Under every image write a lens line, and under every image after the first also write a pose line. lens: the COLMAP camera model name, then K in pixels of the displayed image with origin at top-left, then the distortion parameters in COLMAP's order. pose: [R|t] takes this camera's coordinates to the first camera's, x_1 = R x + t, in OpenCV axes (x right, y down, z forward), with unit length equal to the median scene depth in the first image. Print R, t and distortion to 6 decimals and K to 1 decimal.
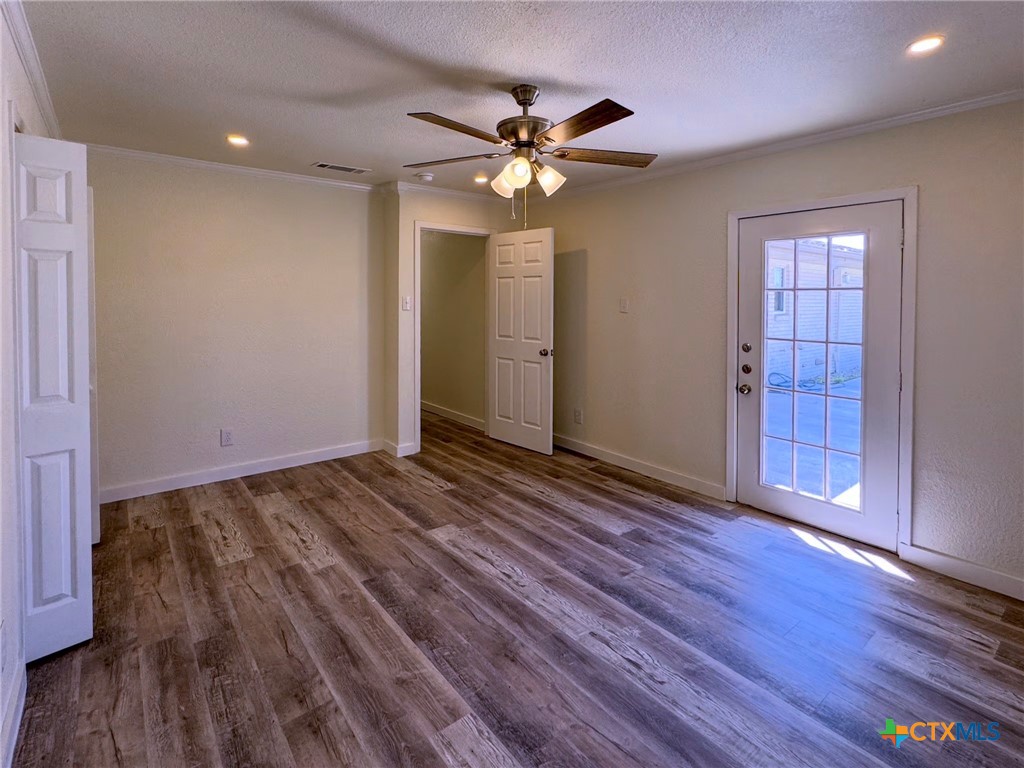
lens RADIAL K [[514.4, 0, 512.0], [0, 514.4, 384.0], [0, 0, 1]] dist [0.054237, 0.000049]
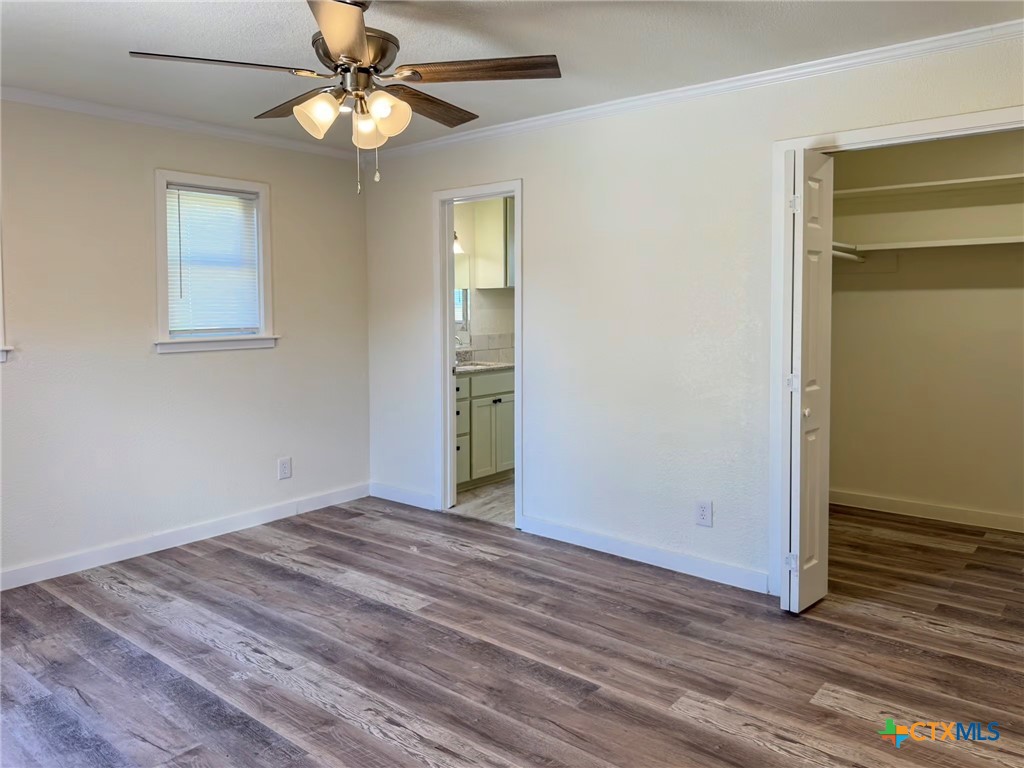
lens RADIAL K [[727.5, 0, 509.7], [0, 727.5, 367.6], [0, 0, 1]] dist [0.088767, -0.059546]
pose [[-0.979668, 0.026707, -0.198839, 0.022634], [-0.025160, 0.966921, 0.253833, -0.320160], [0.199040, 0.253675, -0.946590, 1.983414]]
